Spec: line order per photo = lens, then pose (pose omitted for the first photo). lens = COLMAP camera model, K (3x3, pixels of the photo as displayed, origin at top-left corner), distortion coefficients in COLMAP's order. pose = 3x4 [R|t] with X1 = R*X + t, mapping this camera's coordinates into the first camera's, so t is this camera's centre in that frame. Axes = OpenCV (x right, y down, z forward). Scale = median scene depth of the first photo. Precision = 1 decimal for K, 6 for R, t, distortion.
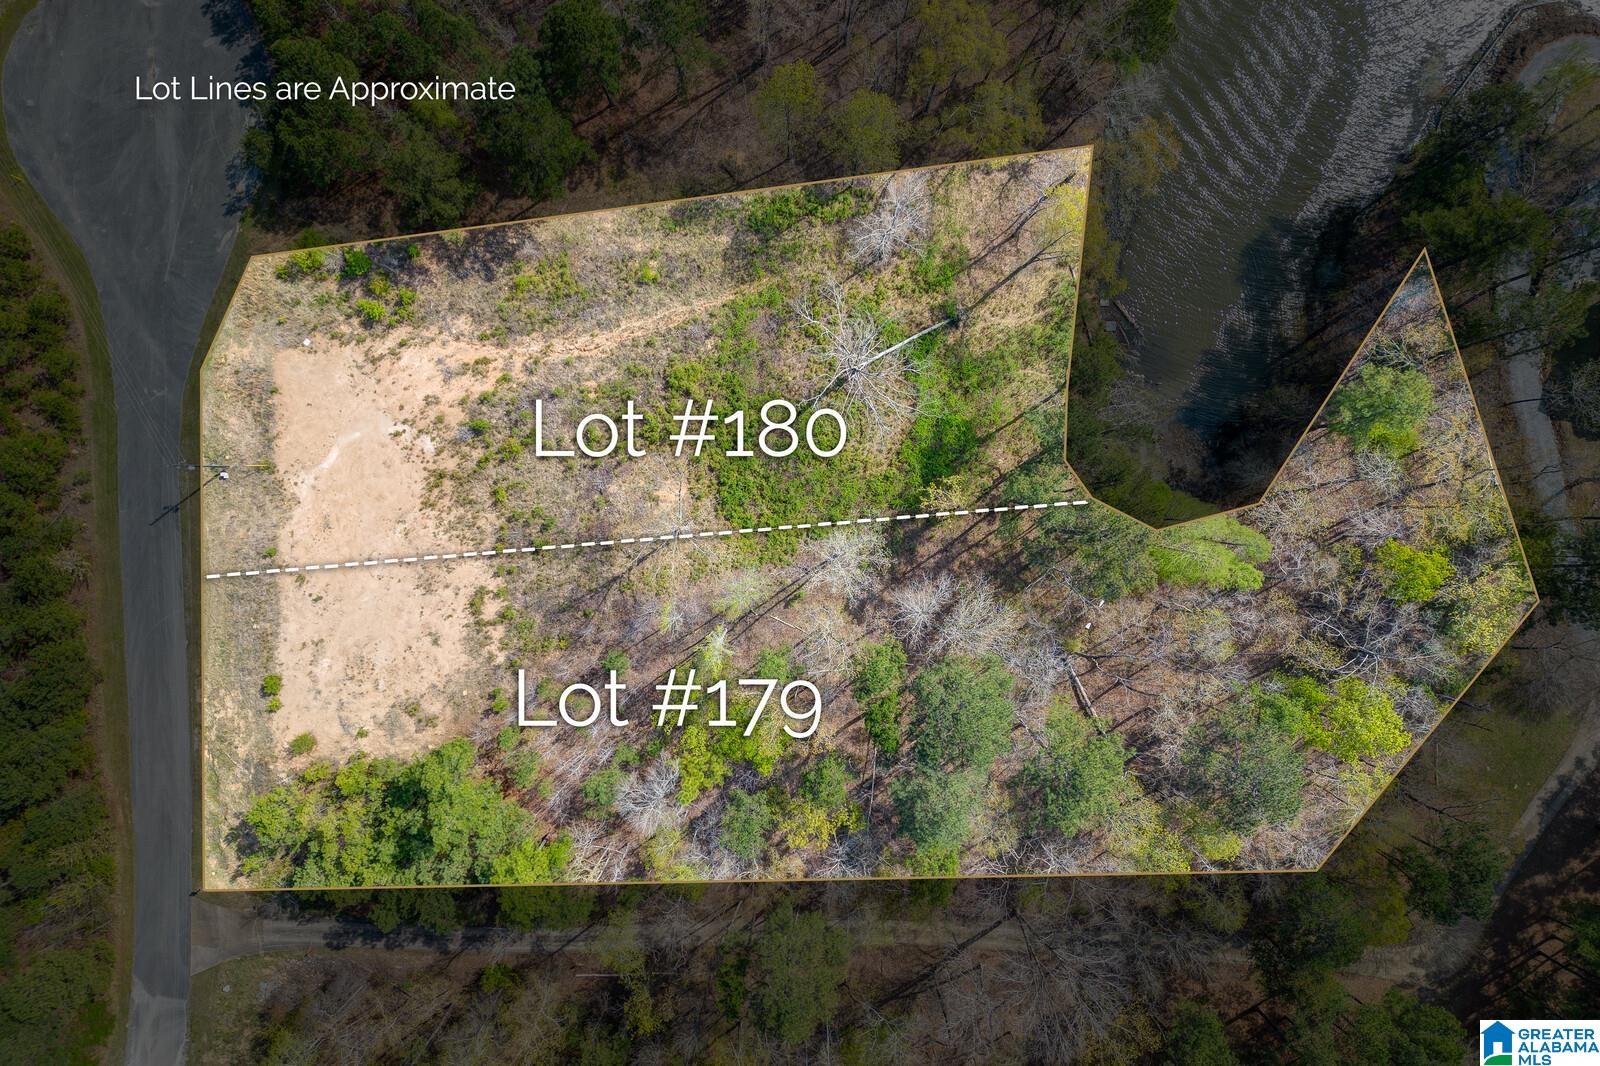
lens RADIAL K [[1107.4, 0, 800.0], [0, 1107.4, 533.0], [0, 0, 1]] dist [0.098066, -0.096626]
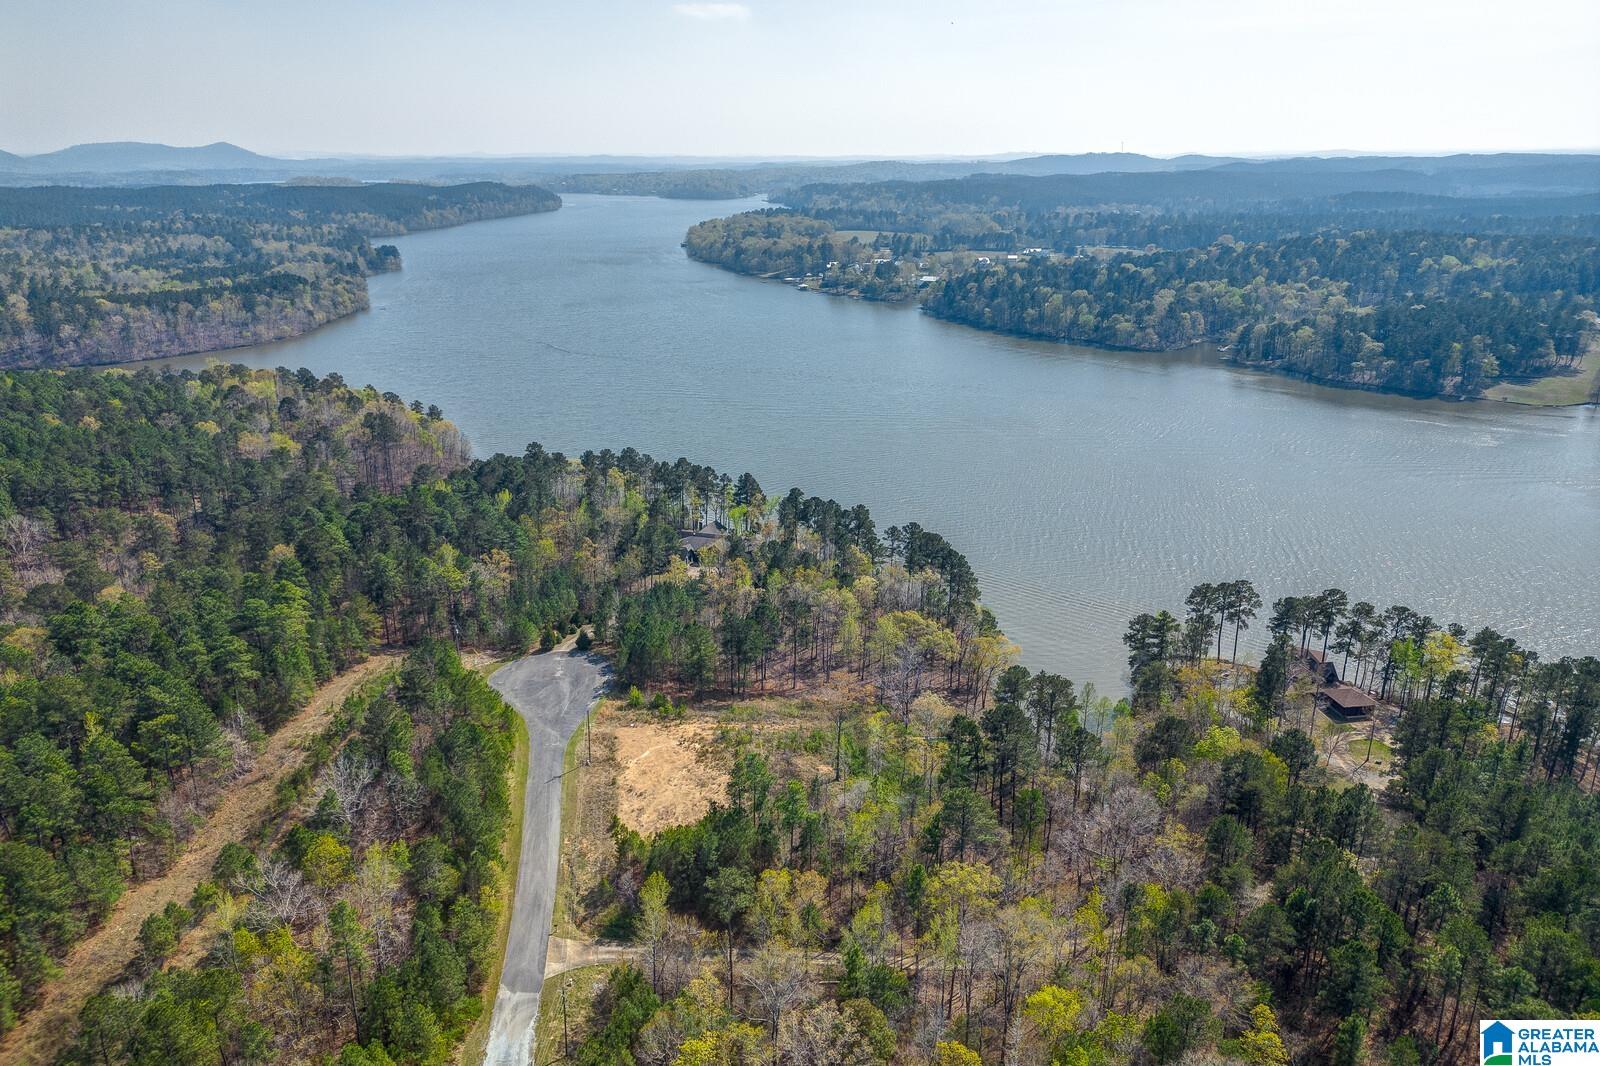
lens RADIAL K [[1107.4, 0, 800.0], [0, 1107.4, 533.0], [0, 0, 1]] dist [0.098066, -0.096626]
pose [[0.986472, -0.050650, 0.155912, -0.433808], [0.163932, 0.303479, -0.938630, 1.588195], [0.000225, 0.951491, 0.307677, 0.087357]]
